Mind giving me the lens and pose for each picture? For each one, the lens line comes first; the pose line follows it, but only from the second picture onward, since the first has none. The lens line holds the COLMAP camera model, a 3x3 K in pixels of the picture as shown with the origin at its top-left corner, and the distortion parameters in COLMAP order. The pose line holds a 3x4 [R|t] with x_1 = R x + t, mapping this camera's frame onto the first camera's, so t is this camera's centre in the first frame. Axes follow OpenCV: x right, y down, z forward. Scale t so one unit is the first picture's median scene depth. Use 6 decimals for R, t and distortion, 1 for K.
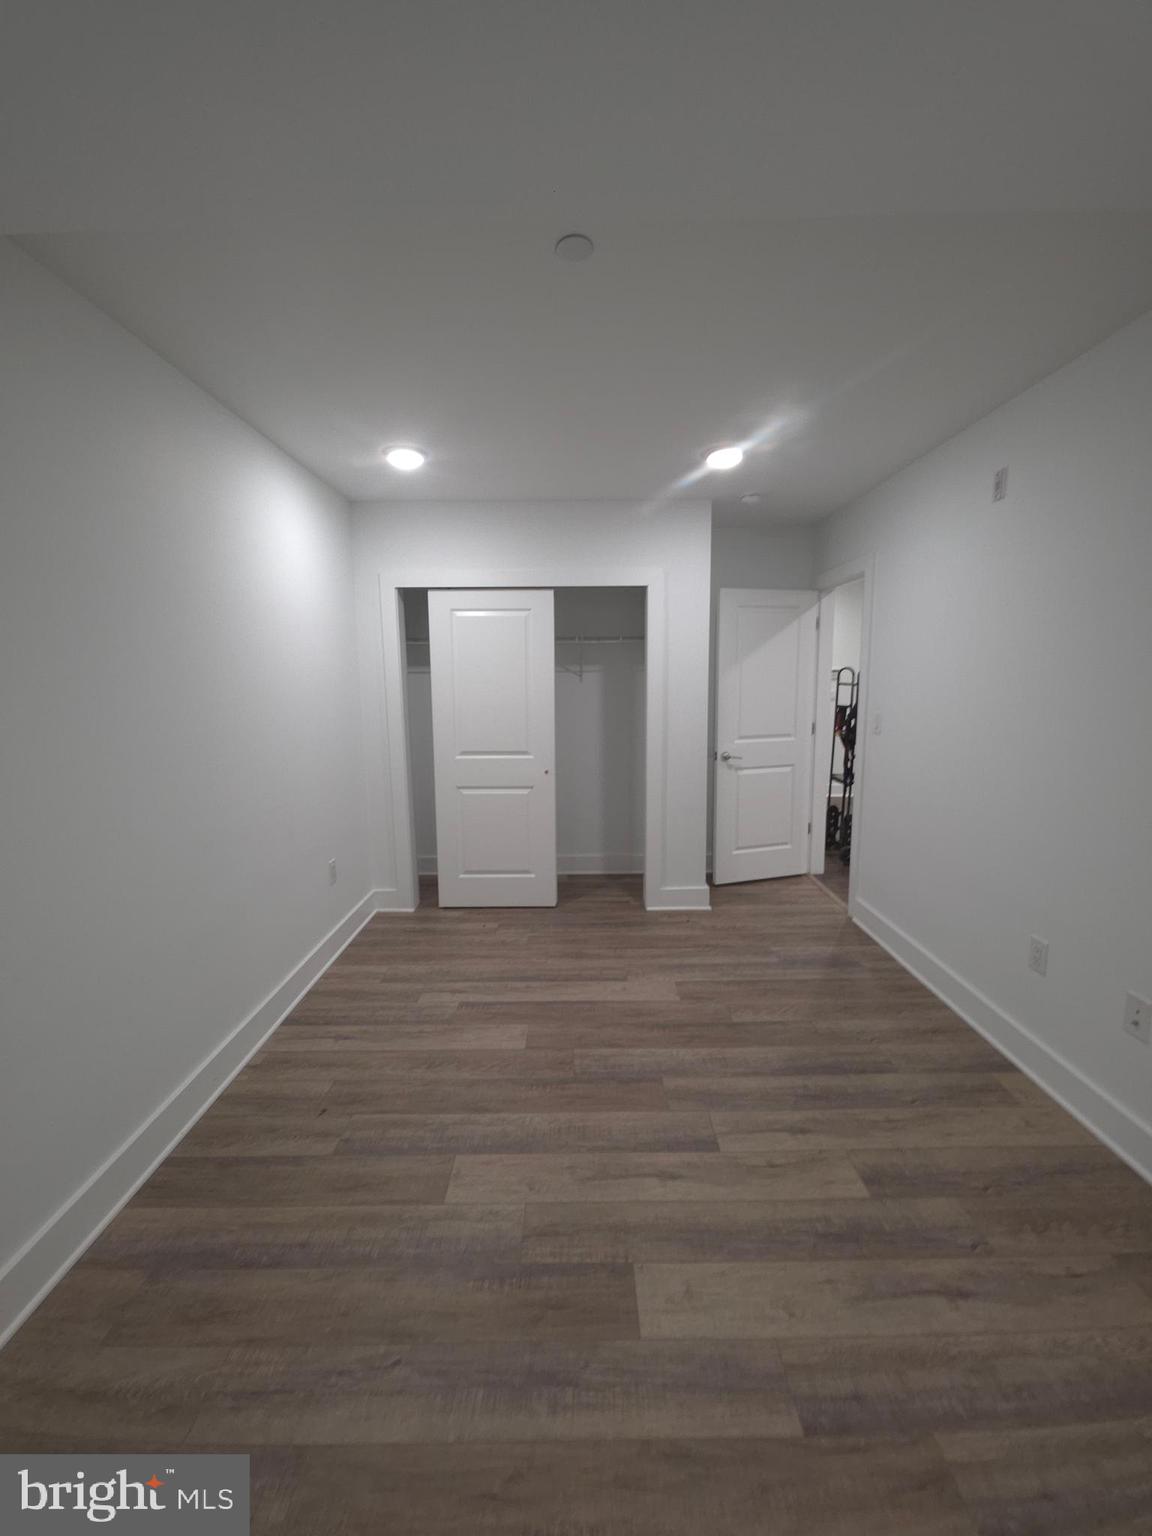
lens RADIAL K [[609.9, 0, 573.7], [0, 609.9, 762.2], [0, 0, 1]] dist [-0.001506, -0.000216]
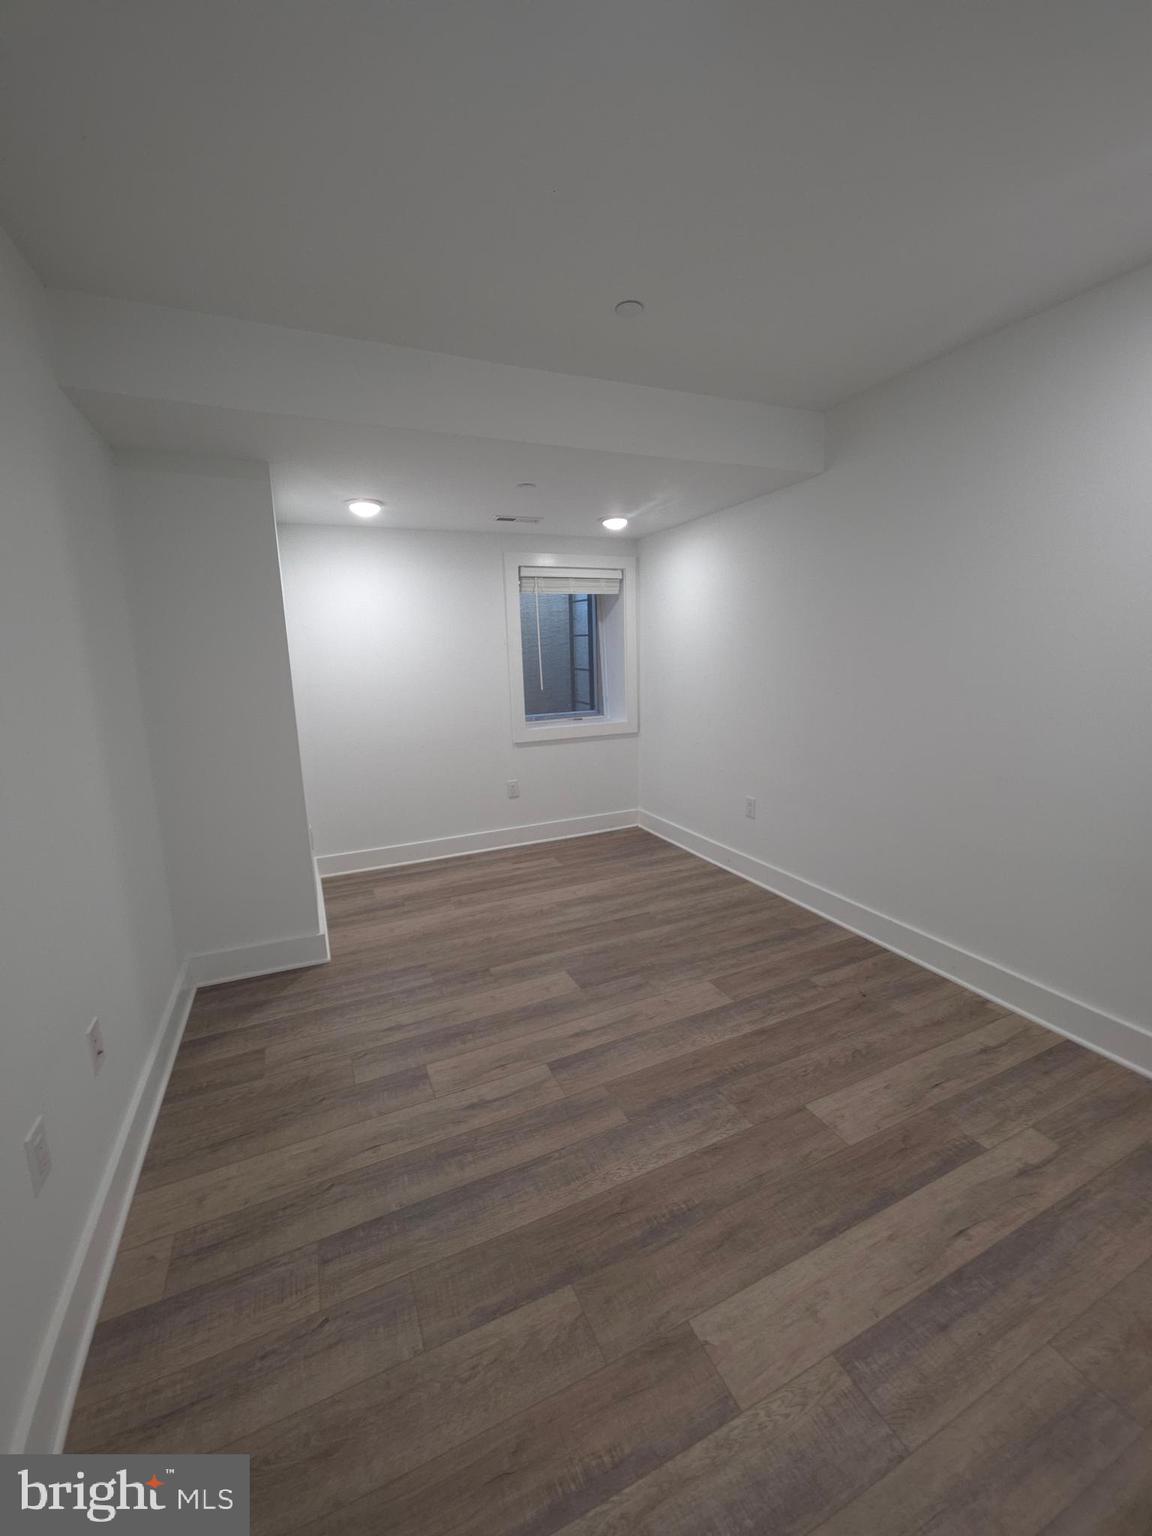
lens RADIAL K [[609.9, 0, 573.7], [0, 609.9, 762.2], [0, 0, 1]] dist [-0.001506, -0.000216]
pose [[-0.910768, 0.111418, -0.397602, 0.522077], [-0.017476, 0.951644, 0.306705, -0.212336], [0.412548, 0.286286, -0.864780, 1.651504]]
